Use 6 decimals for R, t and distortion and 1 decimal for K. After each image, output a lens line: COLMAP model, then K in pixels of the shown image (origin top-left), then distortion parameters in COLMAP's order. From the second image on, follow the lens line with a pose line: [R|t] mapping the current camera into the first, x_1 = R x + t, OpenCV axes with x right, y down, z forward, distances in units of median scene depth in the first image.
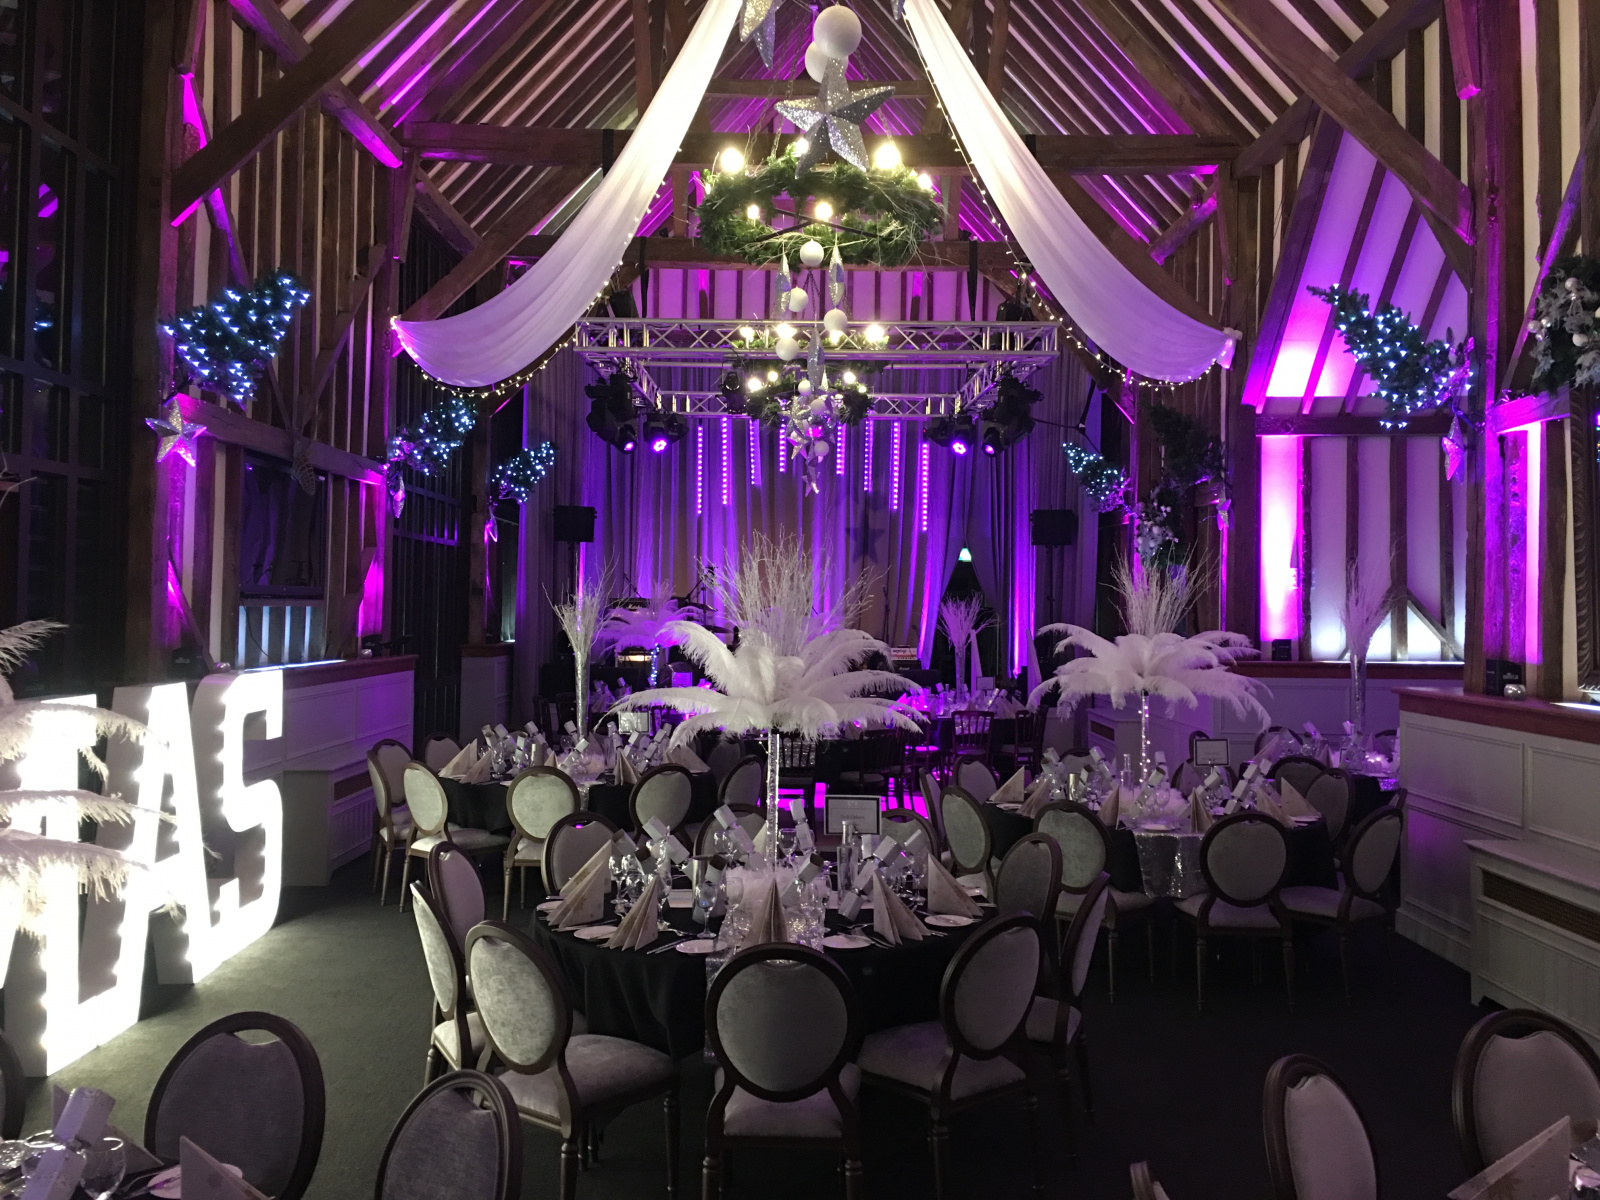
lens RADIAL K [[1356.3, 0, 800.0], [0, 1356.3, 600.0], [0, 0, 1]] dist [0.086273, -0.124219]
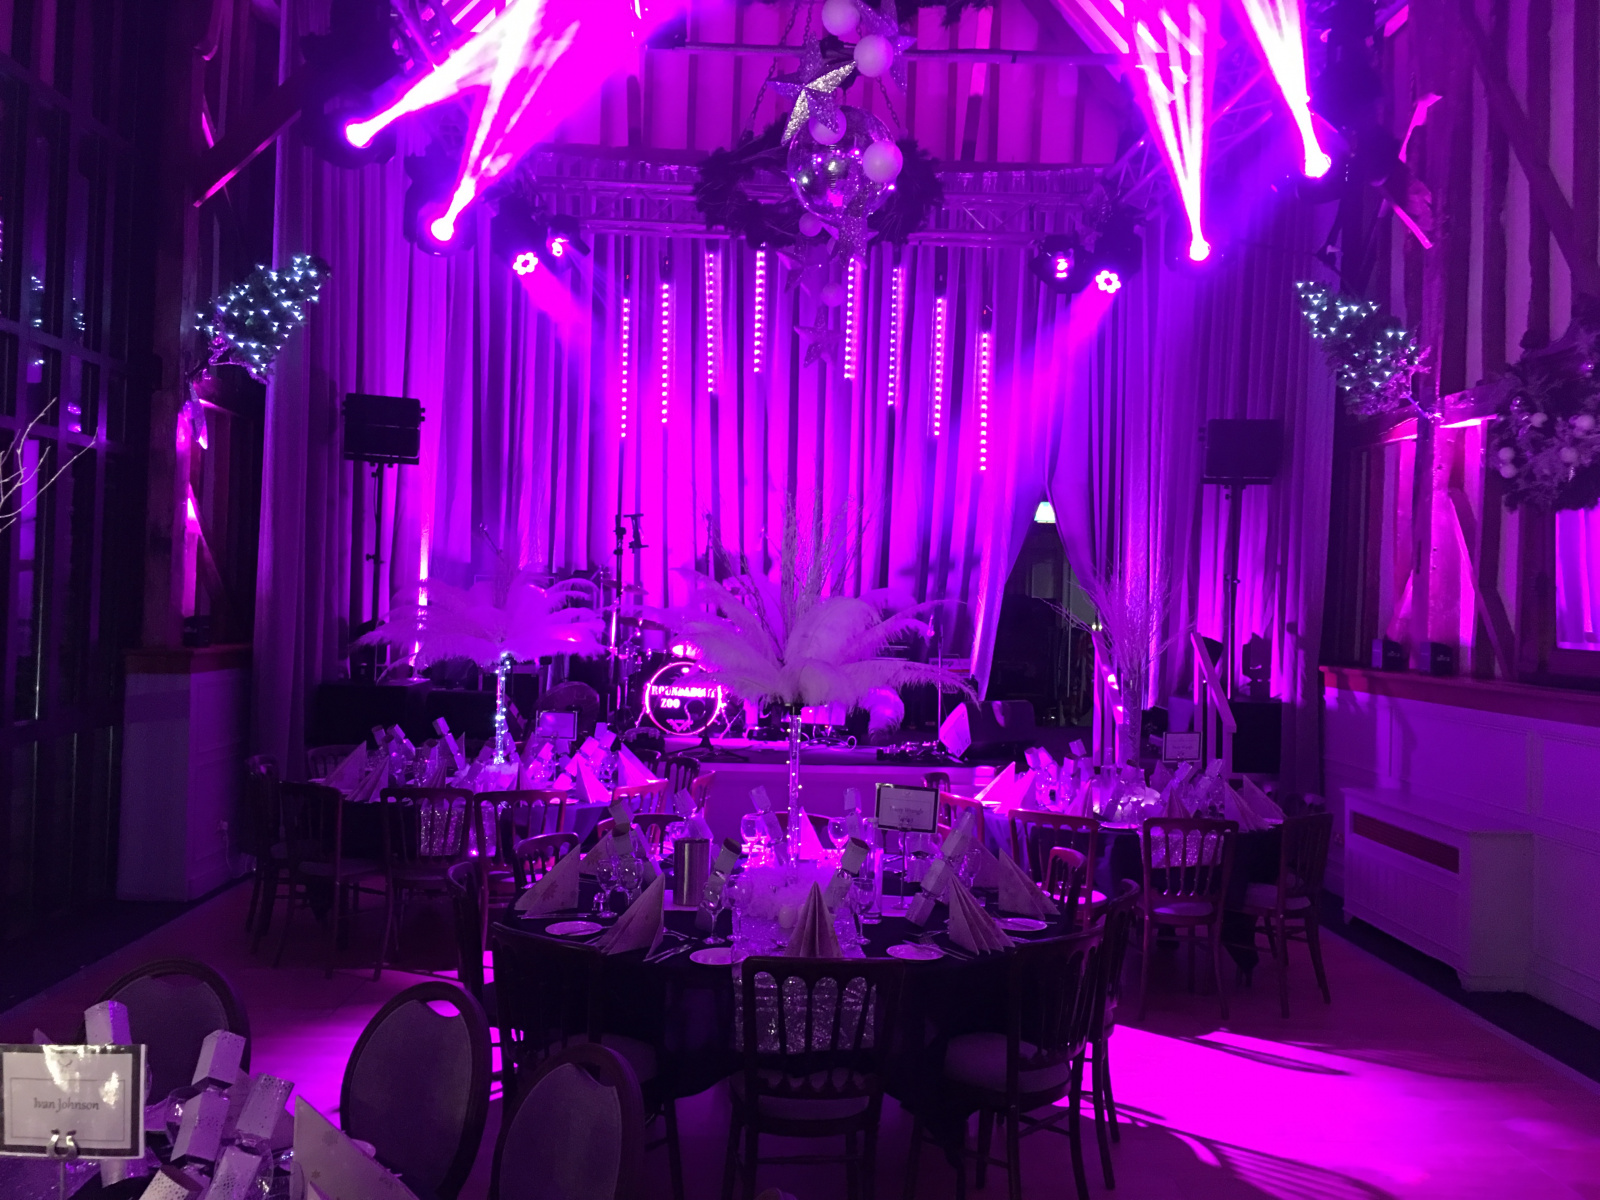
lens RADIAL K [[1356.3, 0, 800.0], [0, 1356.3, 600.0], [0, 0, 1]] dist [0.086273, -0.124219]
pose [[0.999447, 0.014418, 0.029948, -0.013557], [-0.014562, 0.999883, 0.004590, 0.008577], [-0.029878, -0.005023, 0.999541, 0.478444]]
